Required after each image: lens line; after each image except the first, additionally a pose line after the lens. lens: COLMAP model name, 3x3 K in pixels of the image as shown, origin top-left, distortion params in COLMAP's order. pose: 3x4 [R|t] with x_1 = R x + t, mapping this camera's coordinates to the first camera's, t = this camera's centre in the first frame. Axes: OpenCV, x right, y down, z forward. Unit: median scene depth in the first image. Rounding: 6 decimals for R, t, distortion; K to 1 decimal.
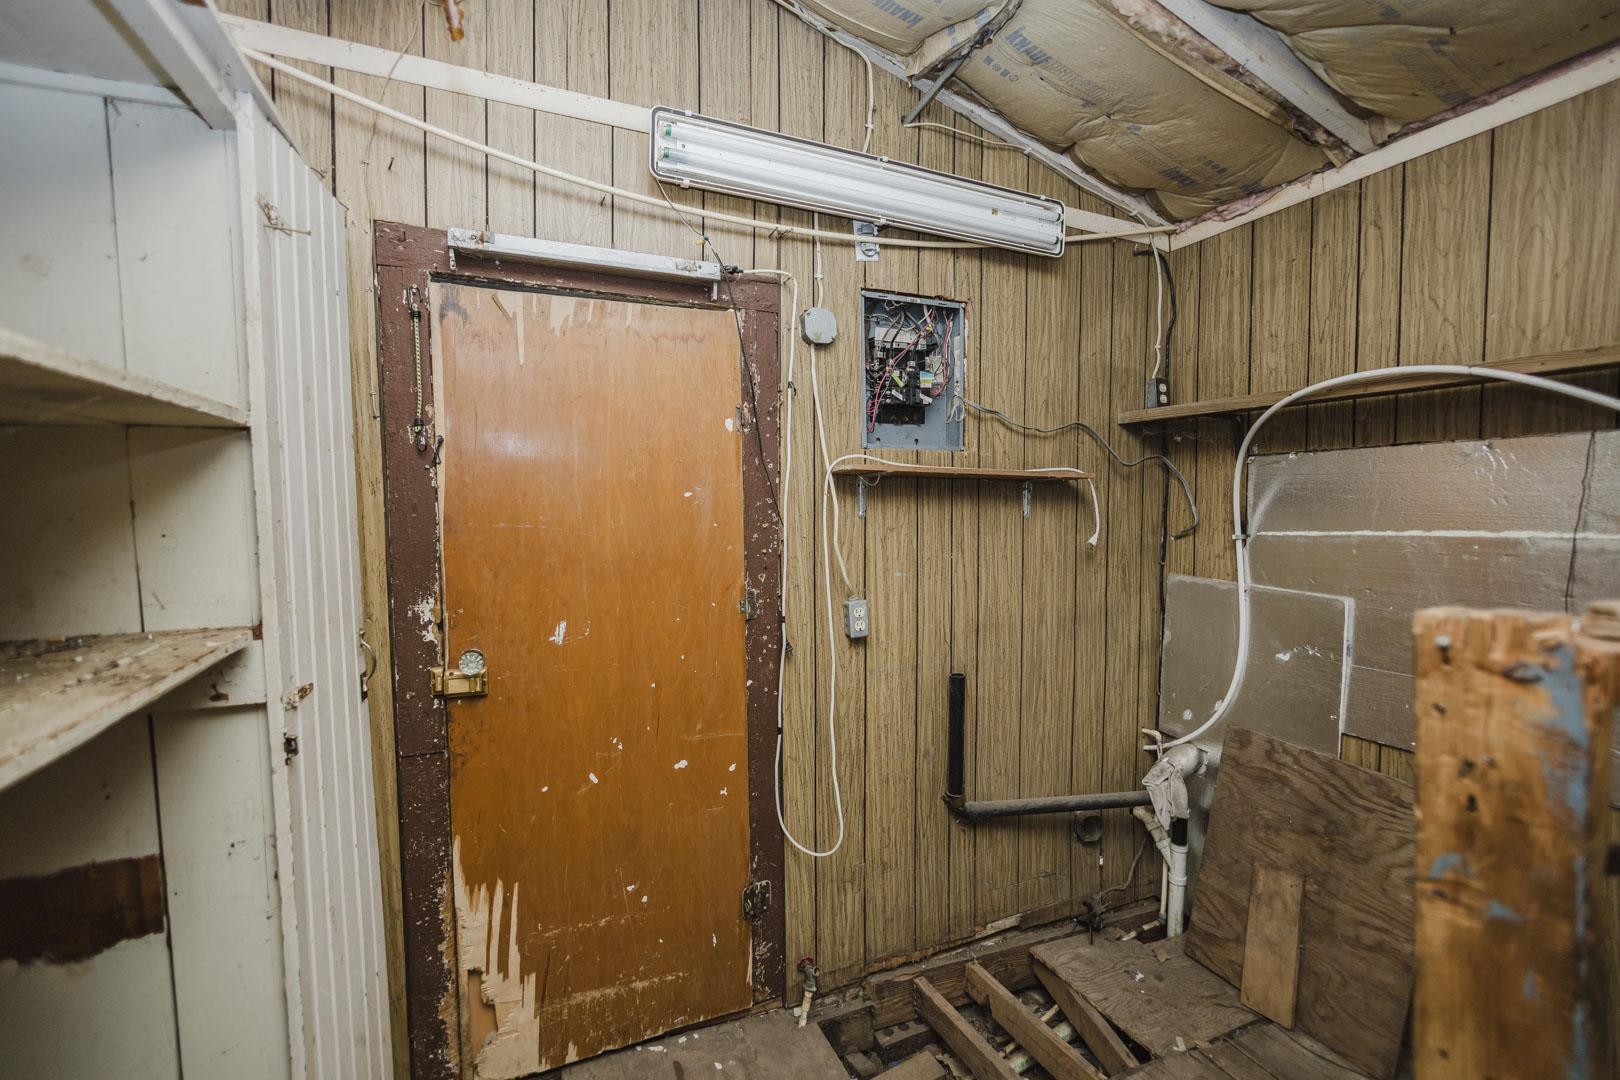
lens RADIAL K [[702.3, 0, 810.0], [0, 702.3, 540.0], [0, 0, 1]] dist [-0.003787, -0.000970]
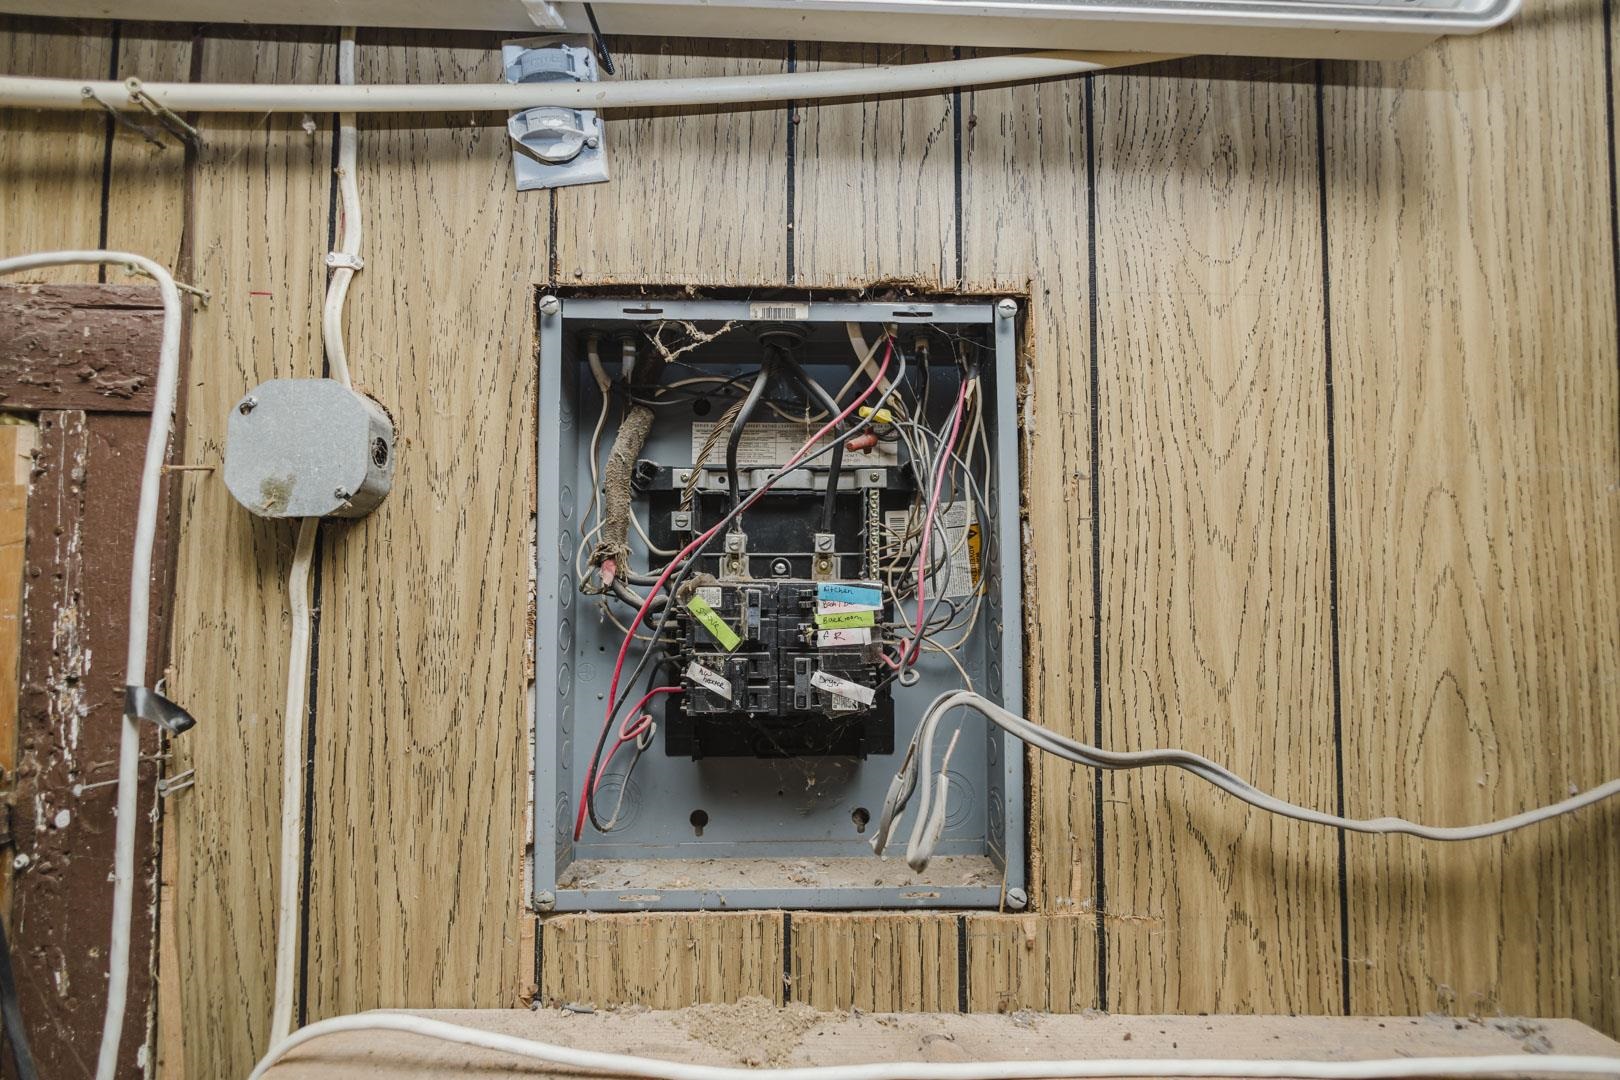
lens RADIAL K [[702.3, 0, 810.0], [0, 702.3, 540.0], [0, 0, 1]] dist [-0.003787, -0.000970]
pose [[0.923465, -0.009893, -0.383555, 0.251758], [-0.032649, 0.994016, -0.104244, -0.230112], [0.382291, 0.108789, 0.917616, 0.769262]]
